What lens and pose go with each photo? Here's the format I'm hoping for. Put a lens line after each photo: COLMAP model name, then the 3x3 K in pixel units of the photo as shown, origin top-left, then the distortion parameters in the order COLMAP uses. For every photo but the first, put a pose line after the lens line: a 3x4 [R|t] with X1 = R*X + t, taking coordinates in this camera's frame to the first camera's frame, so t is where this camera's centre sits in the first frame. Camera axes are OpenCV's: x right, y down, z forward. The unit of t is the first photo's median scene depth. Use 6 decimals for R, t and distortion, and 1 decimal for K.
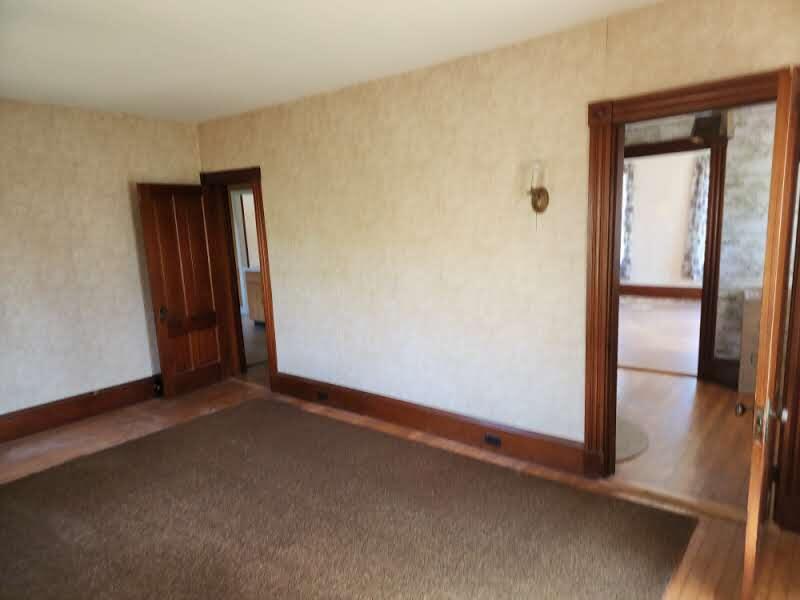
lens RADIAL K [[532.0, 0, 403.3], [0, 532.0, 306.6], [0, 0, 1]] dist [0.048204, -0.038826]
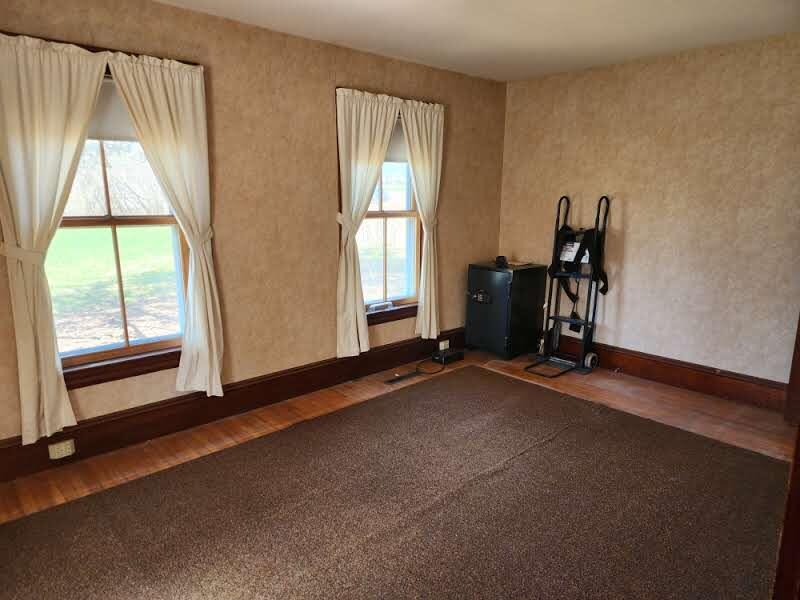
lens RADIAL K [[532.0, 0, 397.6], [0, 532.0, 300.9], [0, 0, 1]] dist [0.048204, -0.038826]
pose [[-0.192107, 0.214312, -0.957688, 0.565538], [-0.152972, 0.957396, 0.244932, -0.141232], [0.969378, 0.193553, -0.151138, 0.967420]]
